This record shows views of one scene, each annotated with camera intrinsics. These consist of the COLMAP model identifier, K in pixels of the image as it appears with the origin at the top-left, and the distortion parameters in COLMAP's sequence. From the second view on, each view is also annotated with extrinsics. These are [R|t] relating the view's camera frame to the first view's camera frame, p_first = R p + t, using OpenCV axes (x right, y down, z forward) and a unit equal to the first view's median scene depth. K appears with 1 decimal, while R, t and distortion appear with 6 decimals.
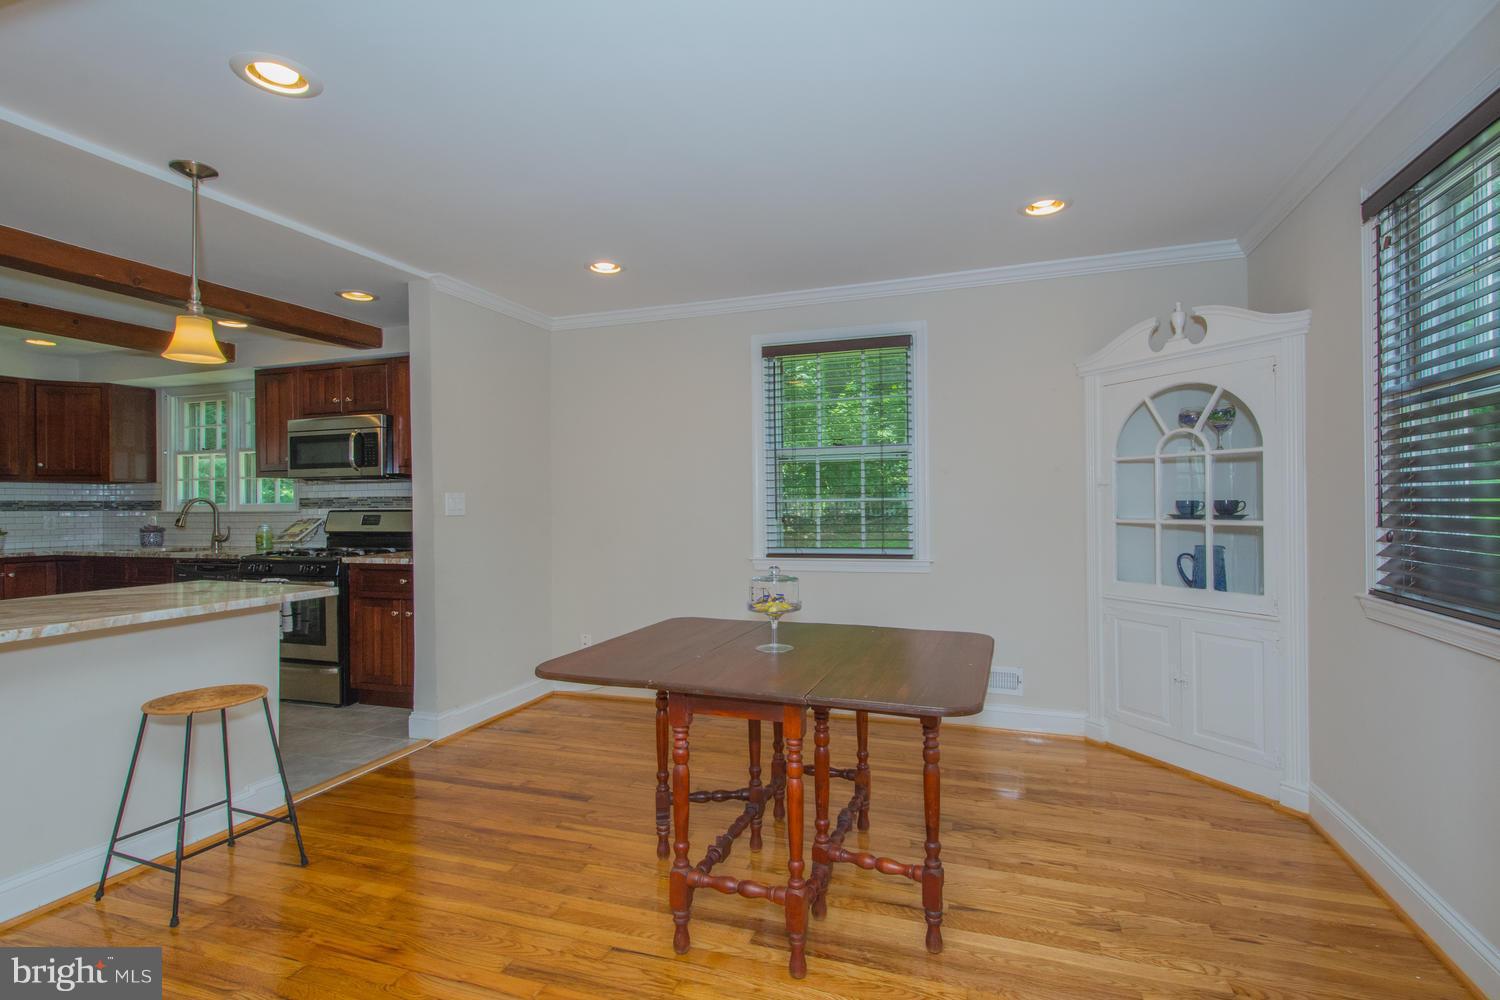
lens RADIAL K [[659.9, 0, 745.5], [0, 659.9, 503.6], [0, 0, 1]] dist [0.005091, 0.000398]
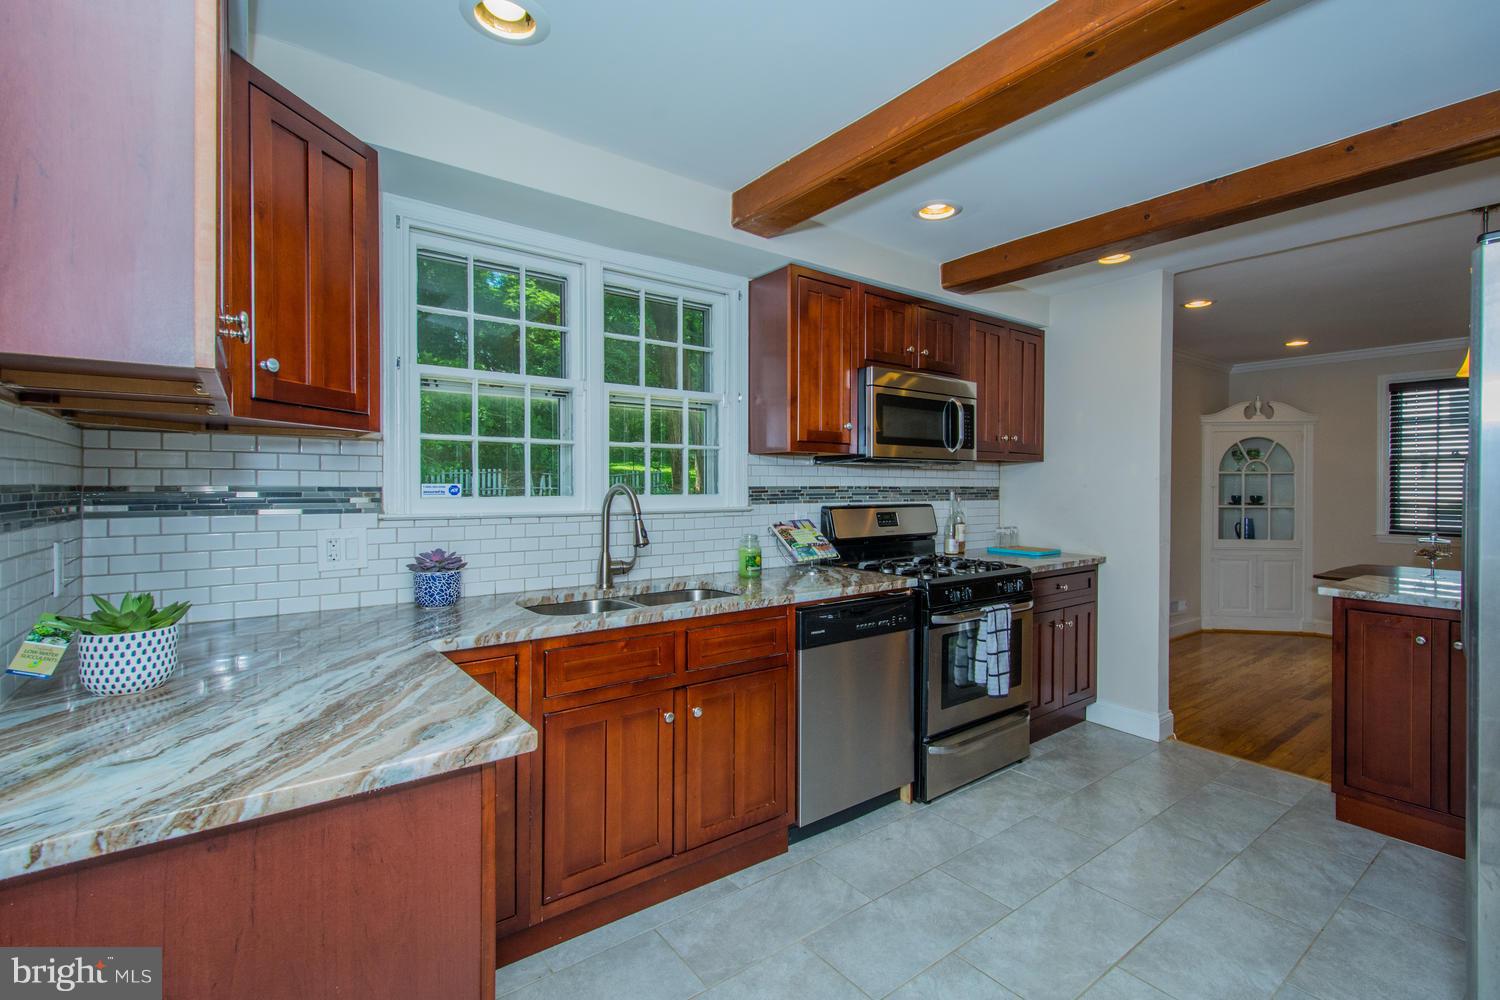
lens RADIAL K [[659.9, 0, 757.3], [0, 659.9, 501.8], [0, 0, 1]] dist [0.005091, 0.000398]
pose [[0.590084, -0.009558, 0.807285, -1.836021], [-0.009705, 0.999774, 0.018932, -0.009252], [-0.807283, -0.019006, 0.589858, 1.020824]]
